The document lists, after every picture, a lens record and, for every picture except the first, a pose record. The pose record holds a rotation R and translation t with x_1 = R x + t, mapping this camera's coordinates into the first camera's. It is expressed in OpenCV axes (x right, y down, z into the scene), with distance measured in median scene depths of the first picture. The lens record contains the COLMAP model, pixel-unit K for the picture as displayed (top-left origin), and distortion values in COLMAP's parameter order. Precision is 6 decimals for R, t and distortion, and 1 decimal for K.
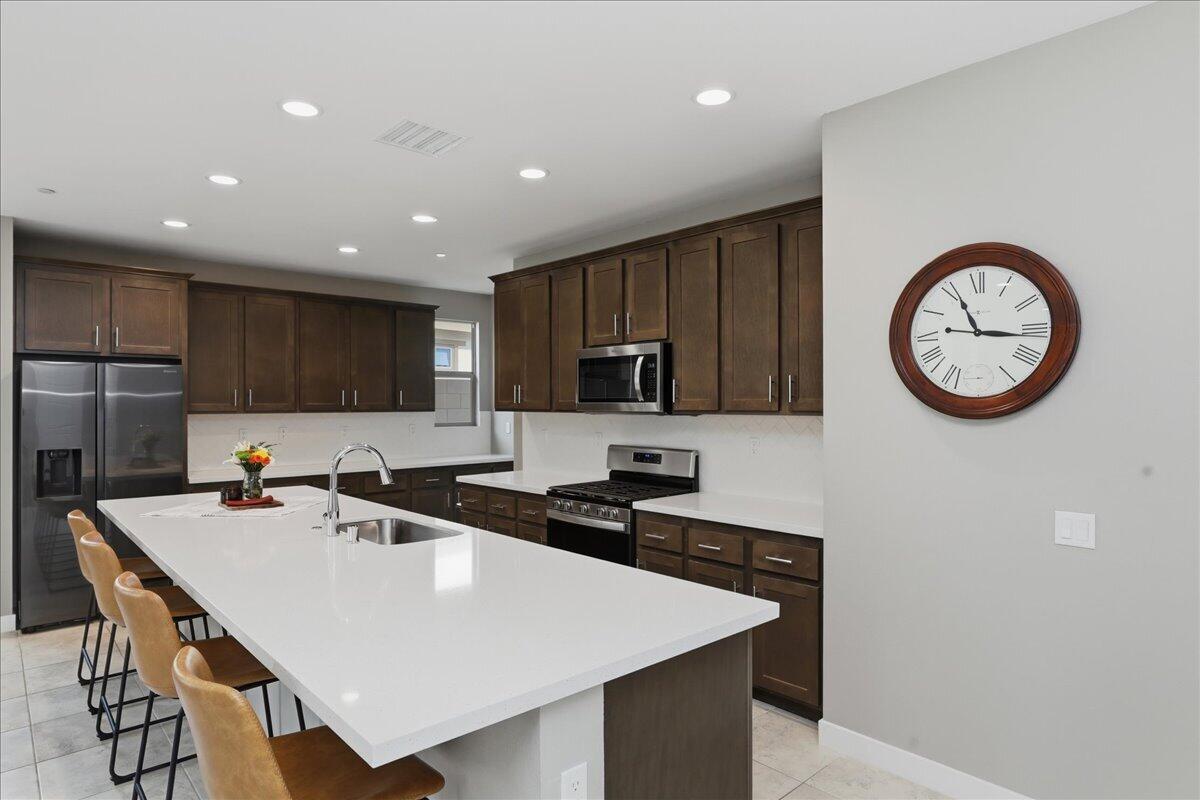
lens RADIAL K [[685.8, 0, 599.4], [0, 685.8, 399.7], [0, 0, 1]] dist [-0.010290, 0.001138]
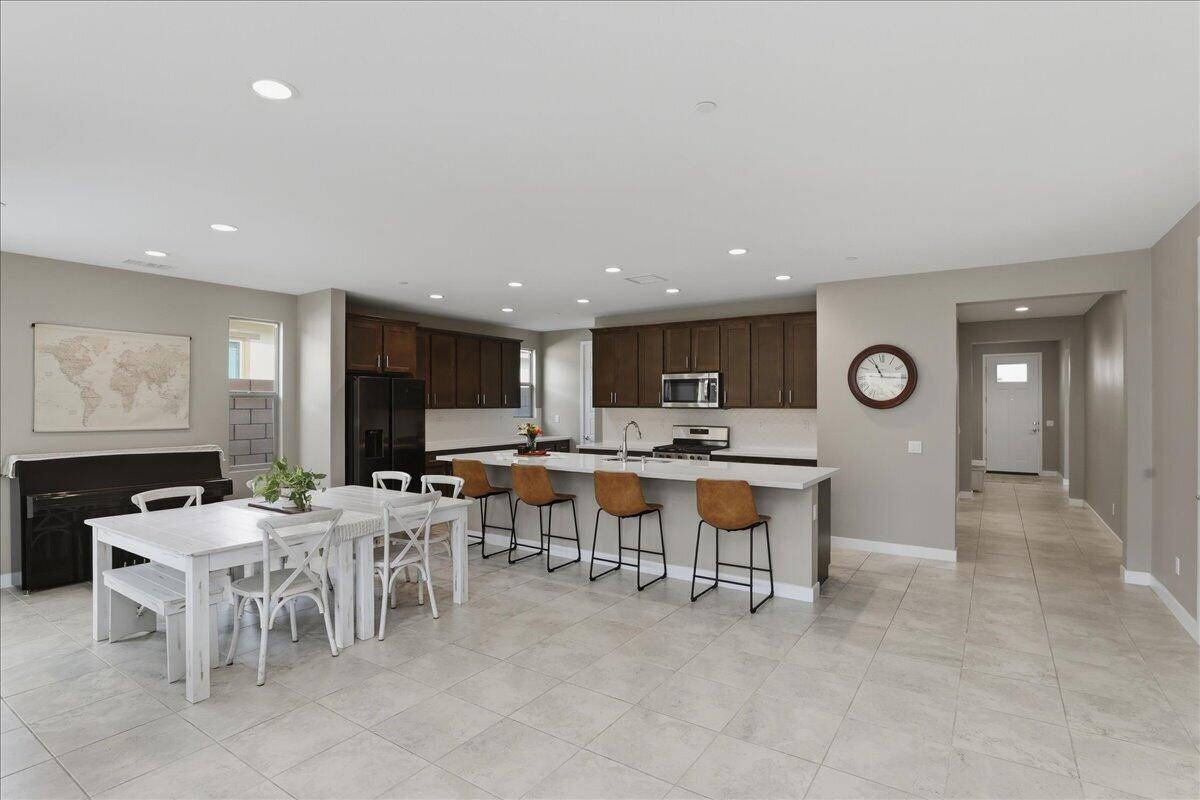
lens RADIAL K [[589.0, 0, 603.8], [0, 589.0, 405.2], [0, 0, 1]] dist [-0.041896, 0.013600]
pose [[0.969830, 0.002489, 0.243769, -0.608100], [-0.004153, 0.999971, 0.006312, 0.001732], [-0.243746, -0.007134, 0.969813, -0.550635]]
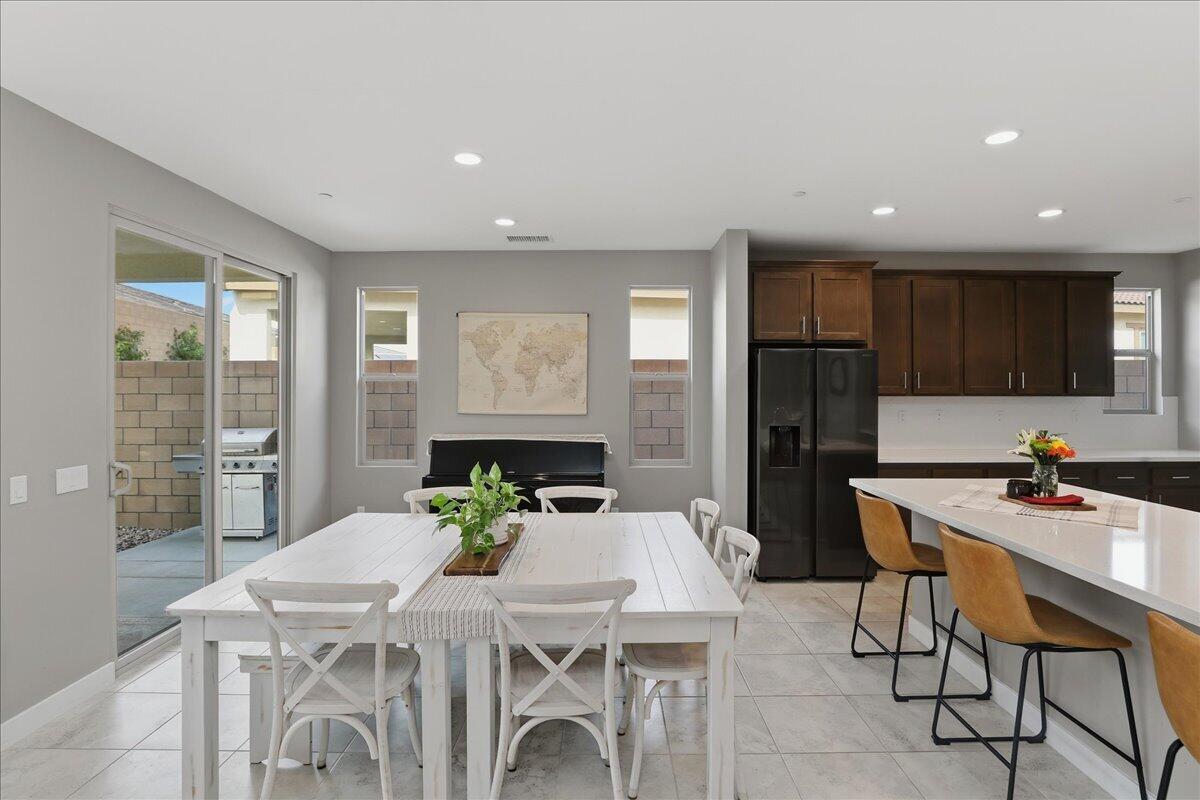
lens RADIAL K [[589.0, 0, 603.9], [0, 589.0, 385.4], [0, 0, 1]] dist [-0.041896, 0.013600]
pose [[0.741046, 0.002113, -0.671451, -0.366178], [-0.000610, 0.999997, 0.002474, 0.003216], [0.671454, -0.001424, 0.741045, 0.072409]]
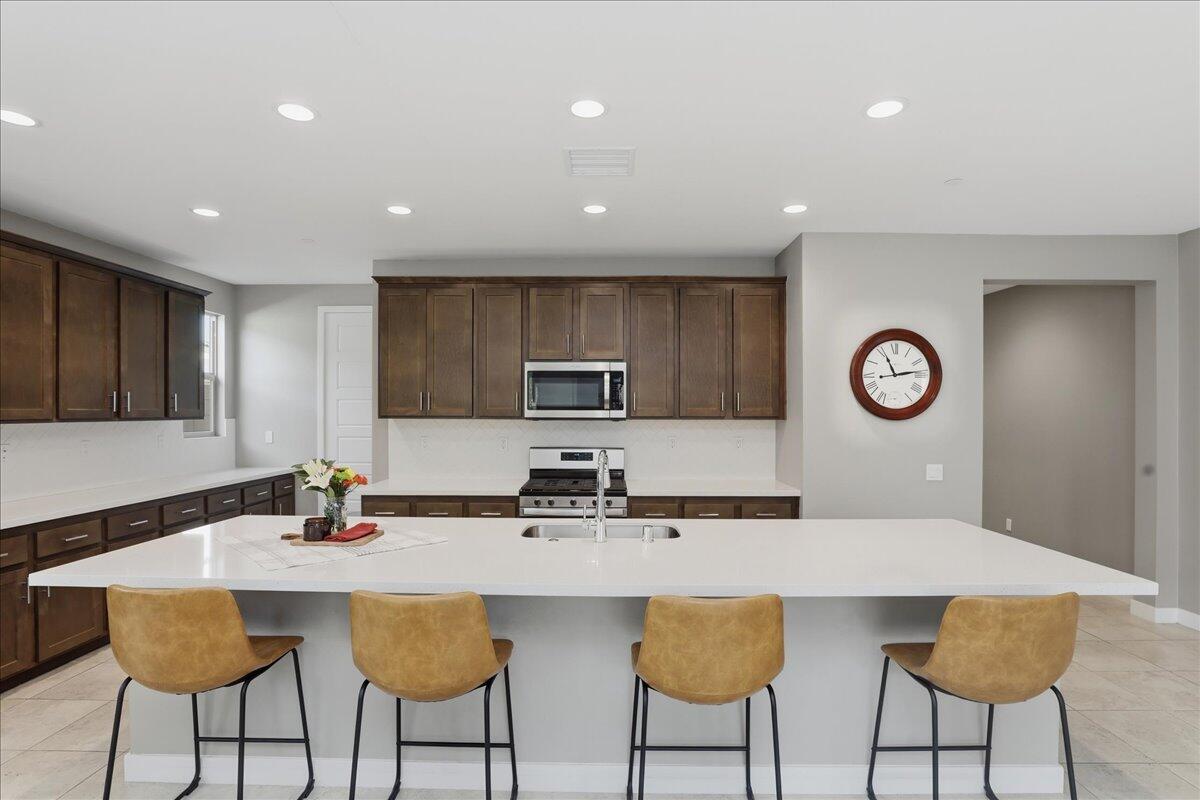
lens RADIAL K [[589.0, 0, 599.6], [0, 589.0, 410.6], [0, 0, 1]] dist [-0.041896, 0.013600]
pose [[0.681927, 0.005292, 0.731401, -0.676989], [-0.007657, 0.999971, -0.000096, 0.004648], [-0.731380, -0.005534, 0.681948, 0.275648]]
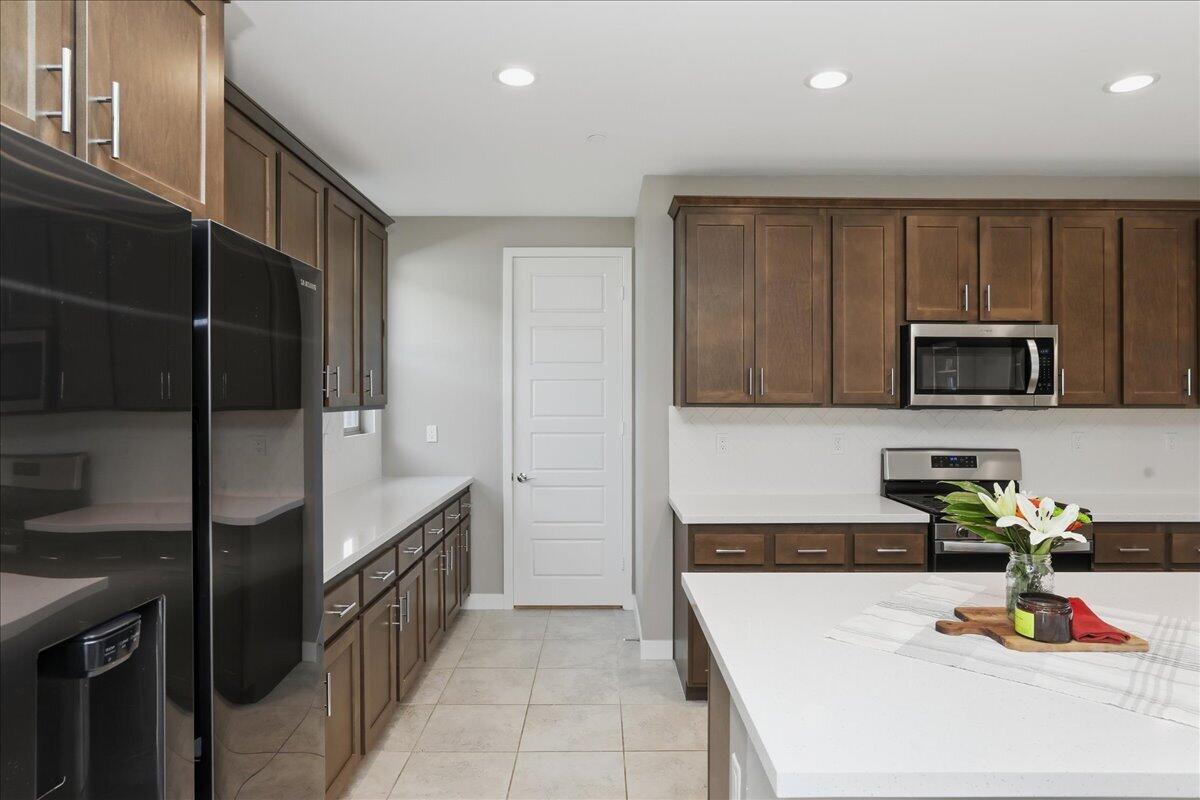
lens RADIAL K [[627.3, 0, 603.5], [0, 627.3, 402.1], [0, 0, 1]] dist [-0.024680, 0.003939]
pose [[0.655780, -0.000969, 0.754951, -0.803116], [-0.006257, 0.999958, 0.006718, 0.010402], [-0.754926, -0.009129, 0.655746, 0.848023]]
